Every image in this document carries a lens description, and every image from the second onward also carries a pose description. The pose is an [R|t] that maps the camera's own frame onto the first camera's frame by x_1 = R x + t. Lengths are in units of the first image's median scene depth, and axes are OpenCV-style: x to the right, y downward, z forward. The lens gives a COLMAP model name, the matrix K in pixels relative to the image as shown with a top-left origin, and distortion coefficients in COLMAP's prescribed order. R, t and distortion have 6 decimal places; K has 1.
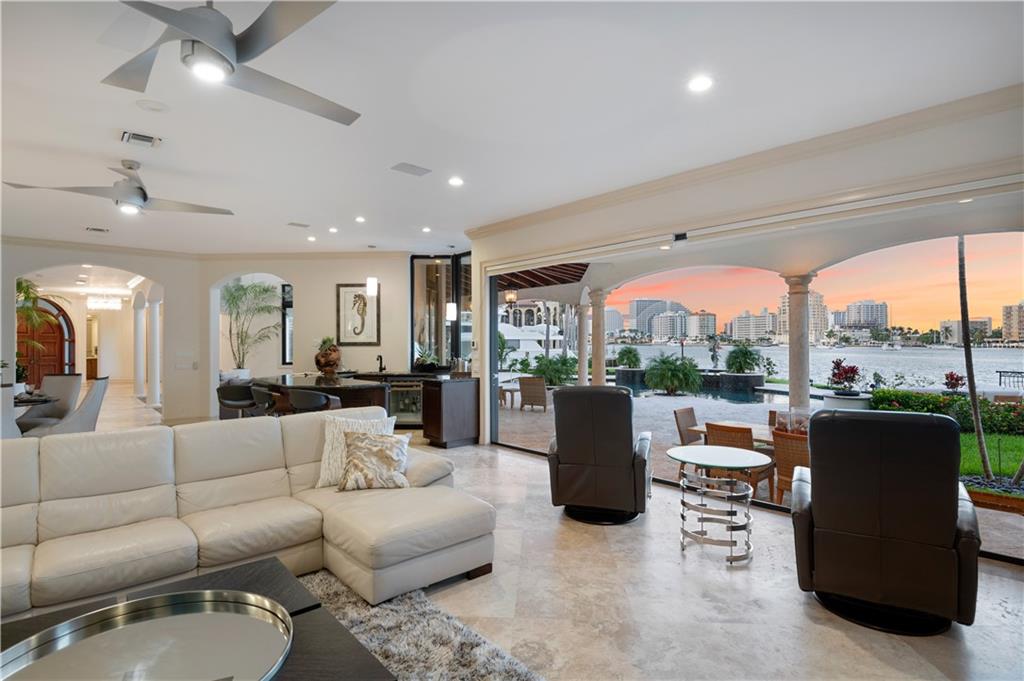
lens RADIAL K [[507.7, 0, 501.2], [0, 507.7, 337.2], [0, 0, 1]] dist [-0.024869, -0.002135]
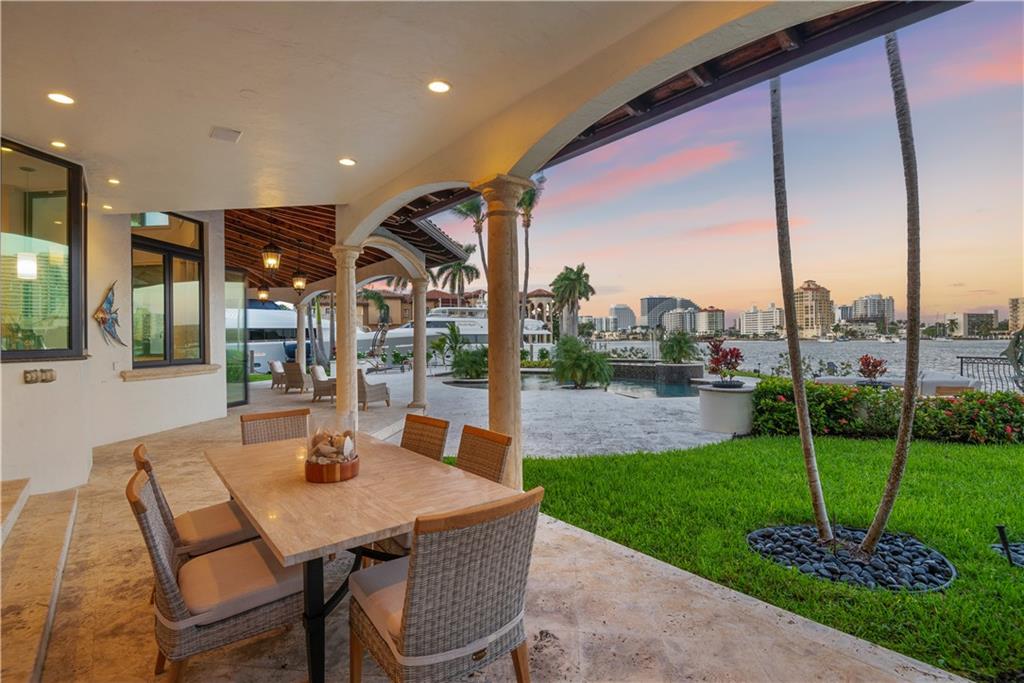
lens RADIAL K [[477.8, 0, 516.0], [0, 477.8, 340.8], [0, 0, 1]] dist [-0.010847, -0.002453]
pose [[0.999772, -0.010503, -0.018581, 0.142914], [0.010719, 0.999876, 0.011574, 0.012582], [0.018457, -0.011770, 0.999760, 0.101666]]
